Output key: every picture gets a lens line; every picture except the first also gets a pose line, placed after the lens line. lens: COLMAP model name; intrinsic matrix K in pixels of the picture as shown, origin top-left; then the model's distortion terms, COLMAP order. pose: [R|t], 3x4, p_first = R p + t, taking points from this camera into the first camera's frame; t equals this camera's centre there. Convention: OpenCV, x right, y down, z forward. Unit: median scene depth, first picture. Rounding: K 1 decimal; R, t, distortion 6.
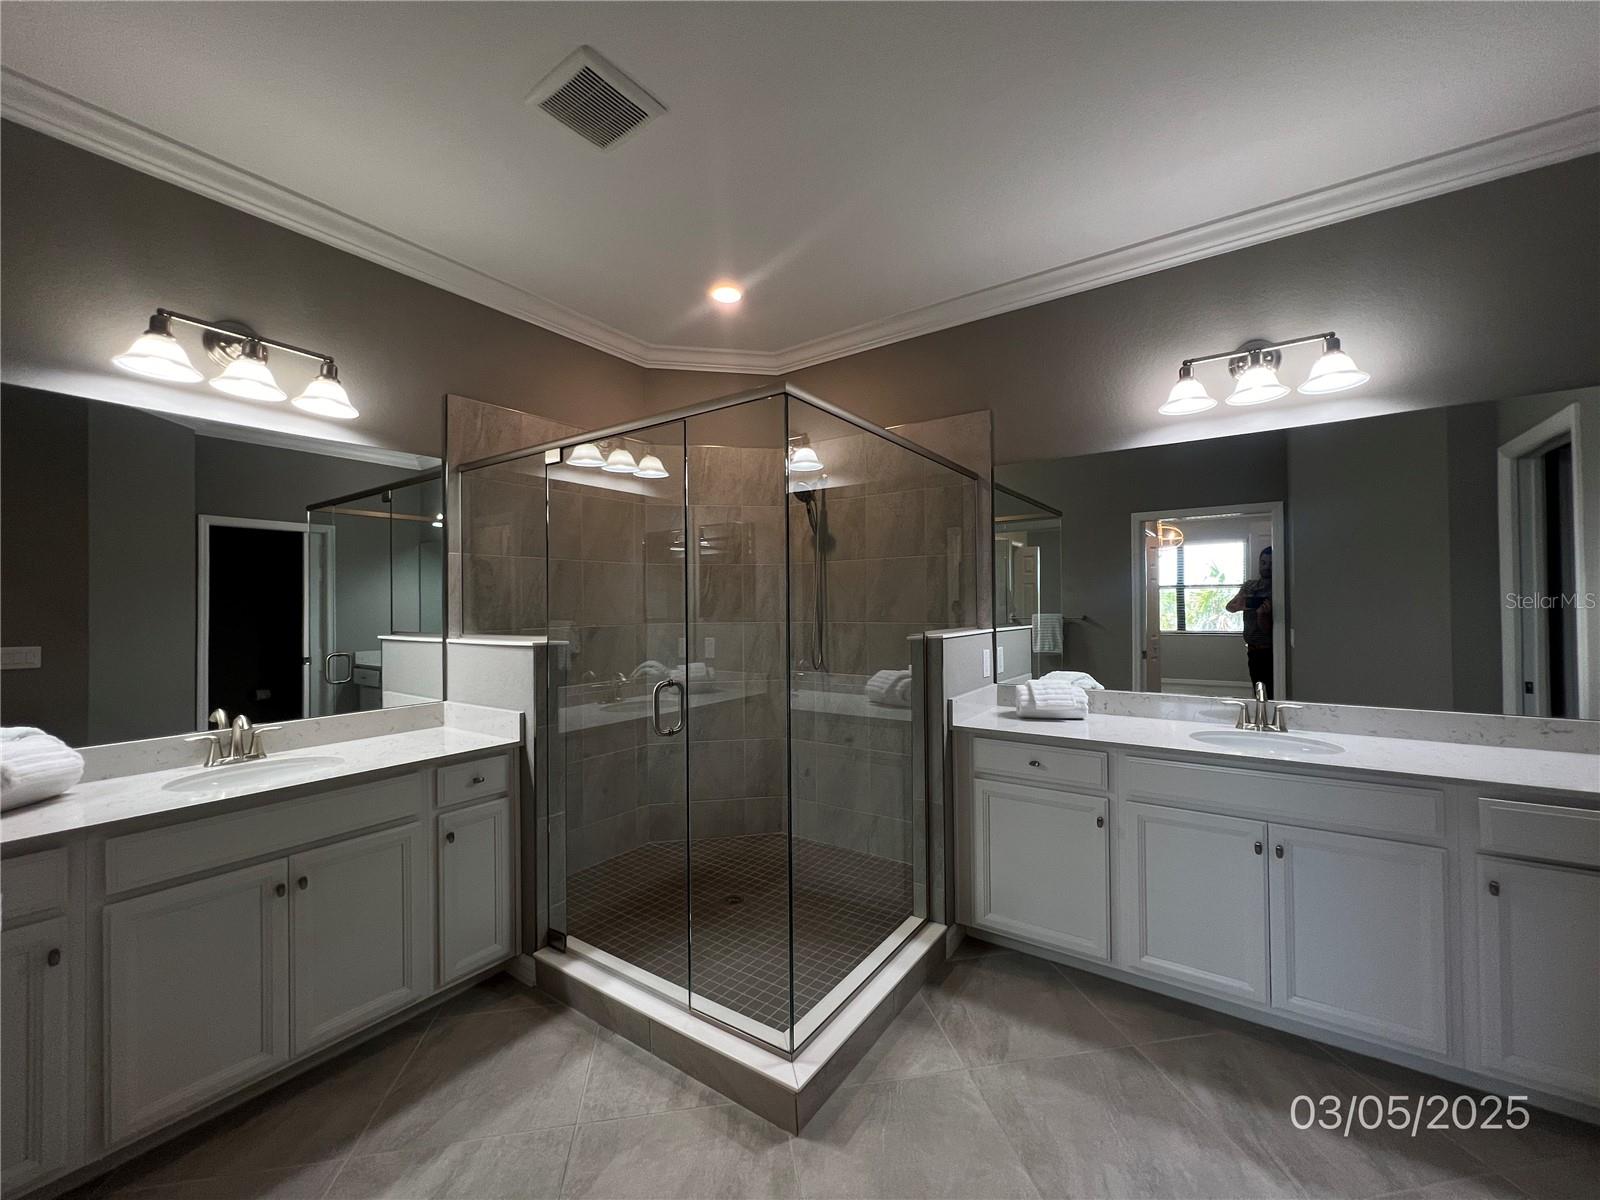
lens RADIAL K [[635.4, 0, 799.6], [0, 635.4, 599.9], [0, 0, 1]] dist [-0.000574, 0.000220]
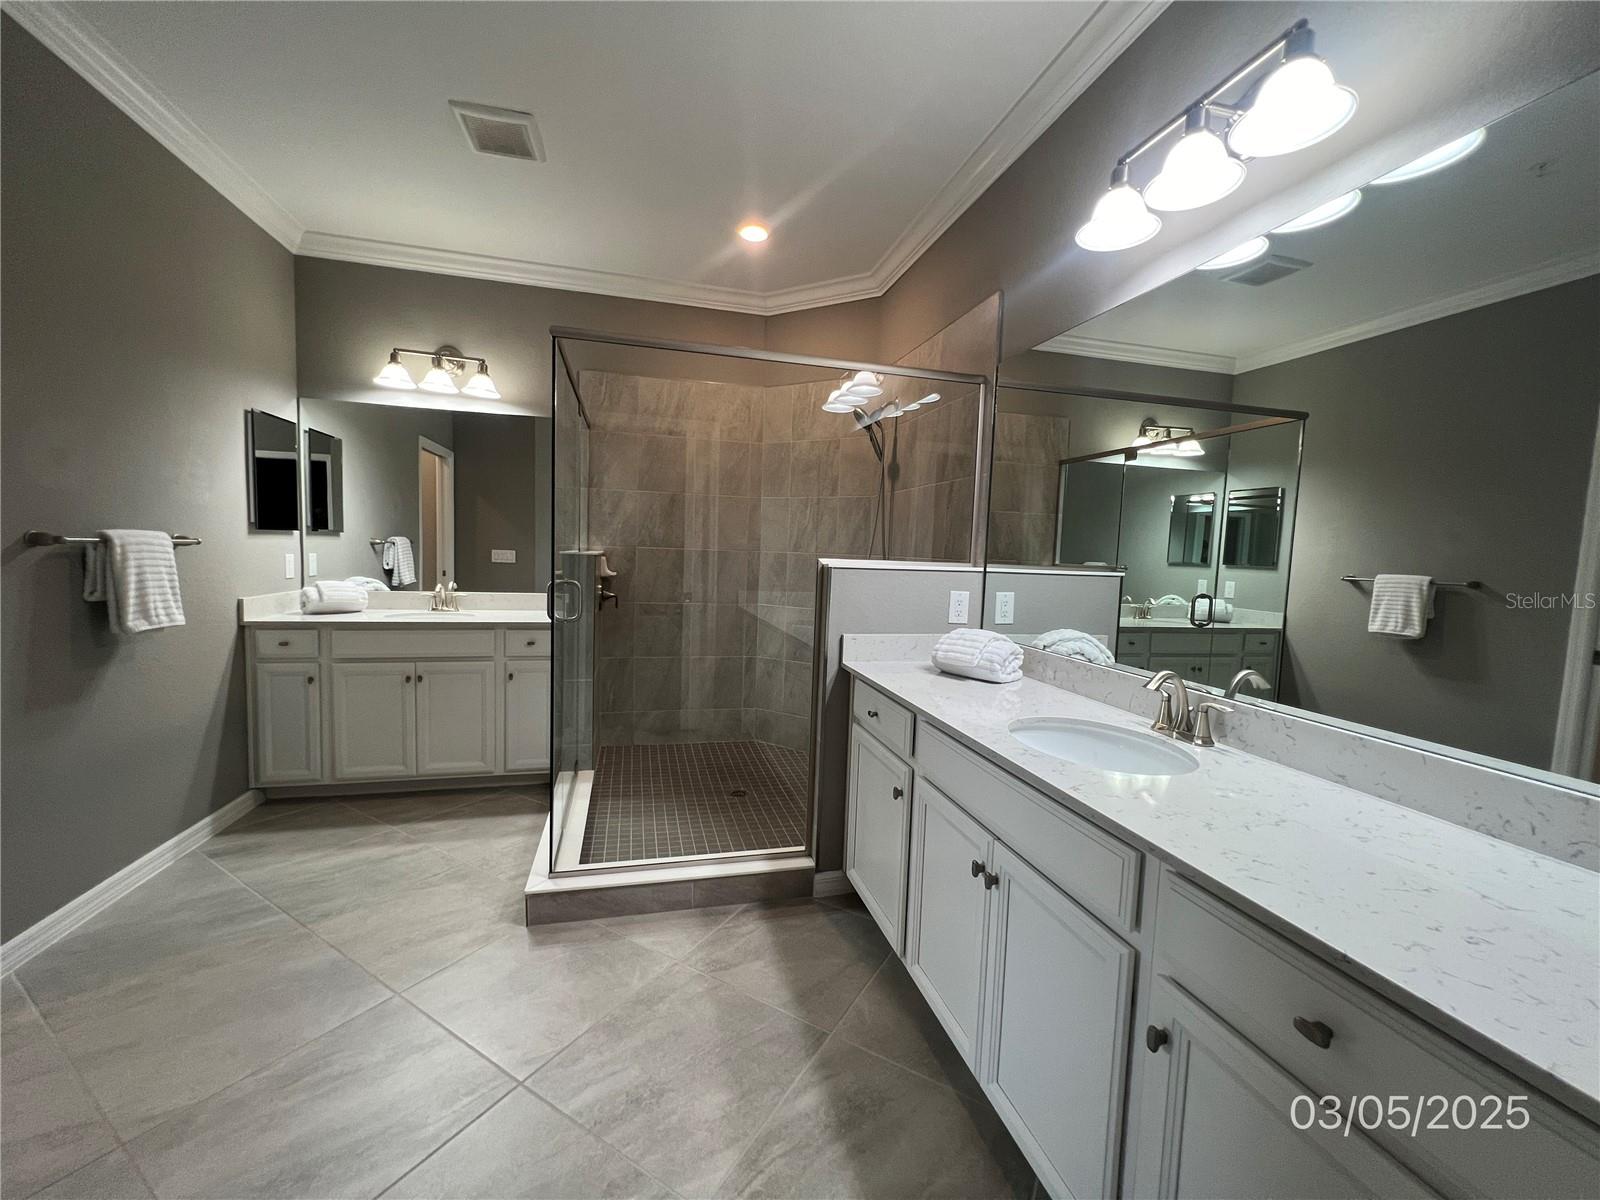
lens RADIAL K [[635.4, 0, 800.3], [0, 635.4, 597.8], [0, 0, 1]] dist [-0.000574, 0.000220]
pose [[0.760625, 0.087301, -0.643295, 0.918446], [-0.037207, 0.995150, 0.091058, 0.026066], [0.648124, -0.045326, 0.760184, 0.308730]]
